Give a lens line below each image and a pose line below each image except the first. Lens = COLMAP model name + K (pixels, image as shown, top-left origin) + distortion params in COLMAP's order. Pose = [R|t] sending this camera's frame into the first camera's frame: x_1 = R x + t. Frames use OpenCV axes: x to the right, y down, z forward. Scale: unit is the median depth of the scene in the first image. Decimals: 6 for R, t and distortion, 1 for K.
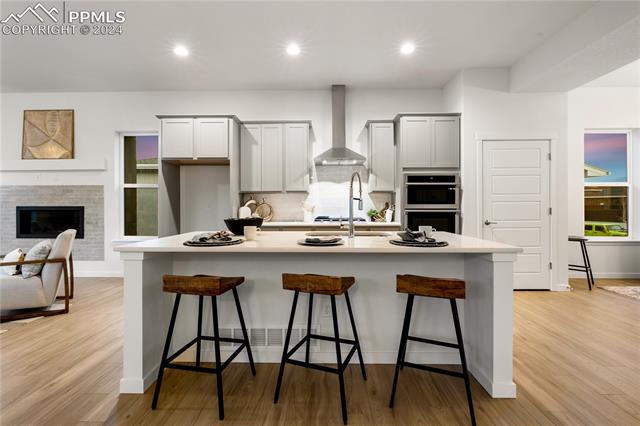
lens RADIAL K [[286.2, 0, 321.4], [0, 286.2, 208.6], [0, 0, 1]] dist [-0.008029, -0.000691]
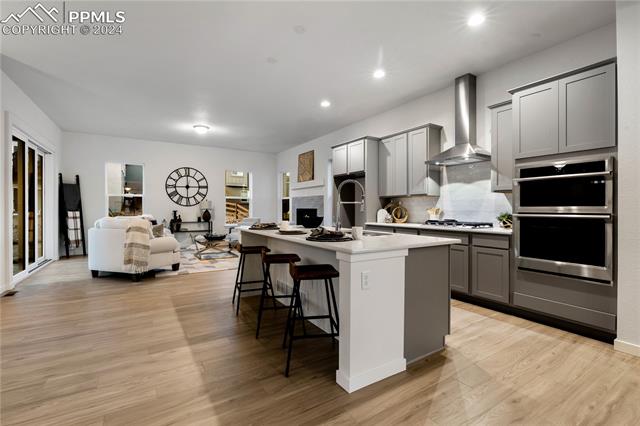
lens RADIAL K [[286.2, 0, 319.6], [0, 286.2, 208.7], [0, 0, 1]] dist [-0.008029, -0.000691]
pose [[0.548952, 0.001868, -0.835851, 0.547143], [-0.006260, 0.999979, -0.001876, -0.004280], [0.835830, 0.006262, 0.548952, 0.118244]]
